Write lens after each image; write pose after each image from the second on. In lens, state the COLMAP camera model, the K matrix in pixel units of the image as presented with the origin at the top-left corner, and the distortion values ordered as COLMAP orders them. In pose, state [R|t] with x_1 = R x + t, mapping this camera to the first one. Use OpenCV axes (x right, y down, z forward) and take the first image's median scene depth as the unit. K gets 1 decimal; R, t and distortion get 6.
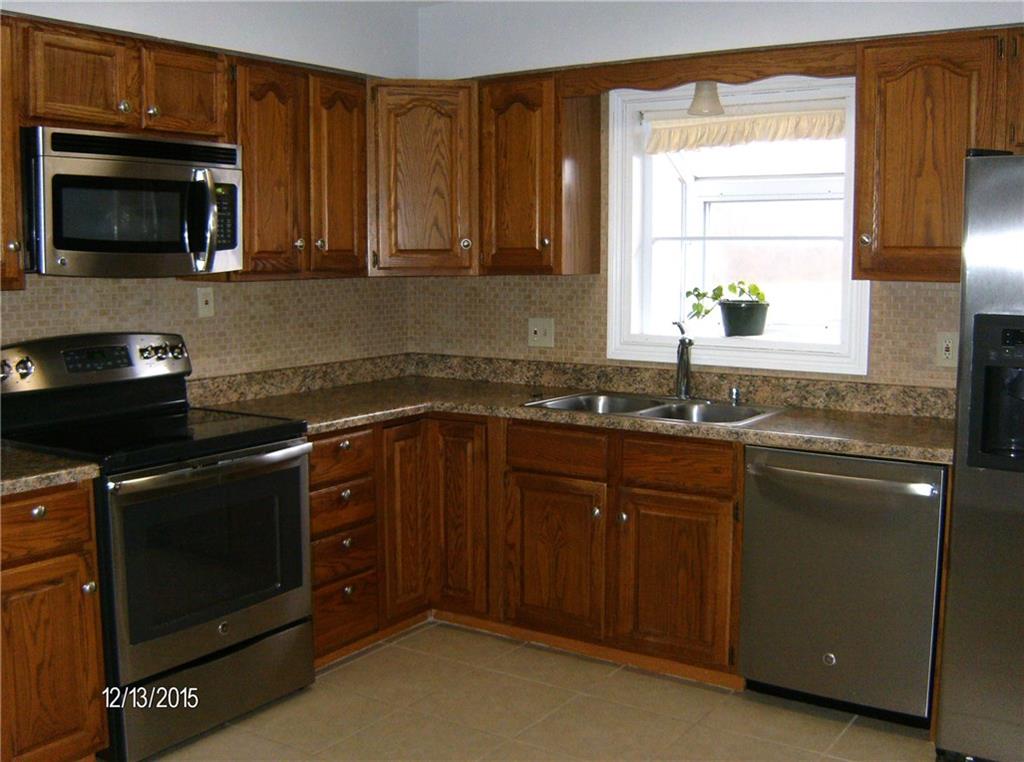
lens RADIAL K [[1081.8, 0, 512.0], [0, 1081.8, 381.0], [0, 0, 1]] dist [-0.130685, 0.035001]
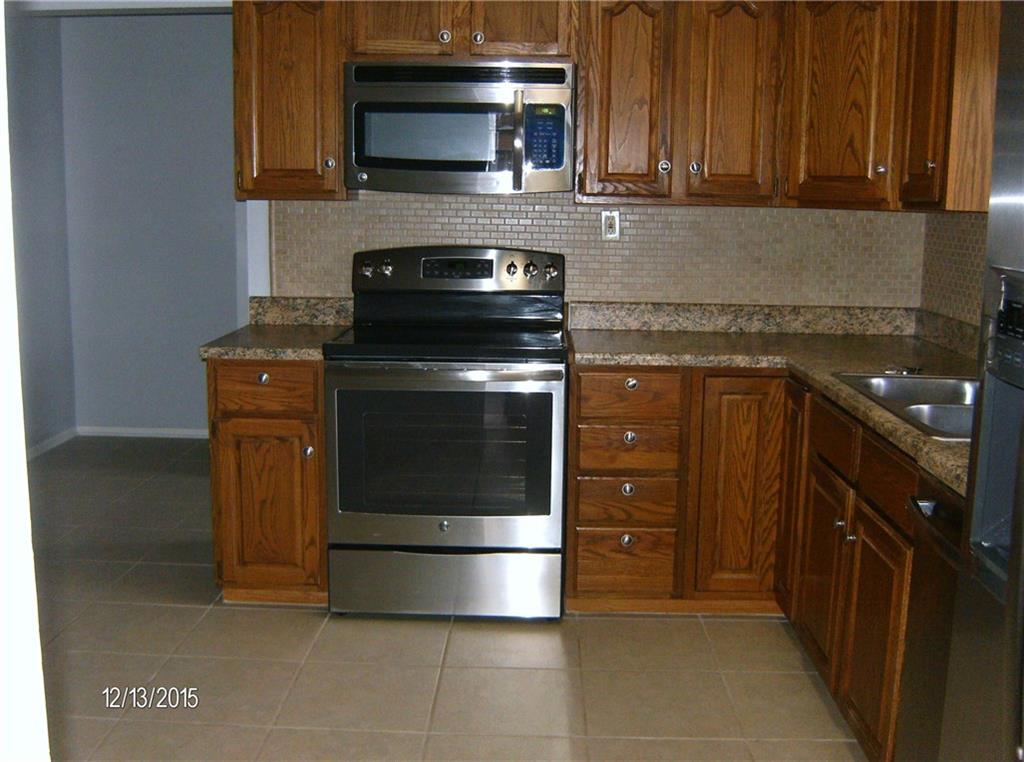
lens RADIAL K [[1081.8, 0, 512.0], [0, 1081.8, 381.0], [0, 0, 1]] dist [-0.130685, 0.035001]
pose [[0.535295, 0.152948, -0.830702, 0.509178], [-0.114656, 0.987524, 0.107940, -0.028308], [0.836847, 0.037465, 0.546153, 0.373631]]
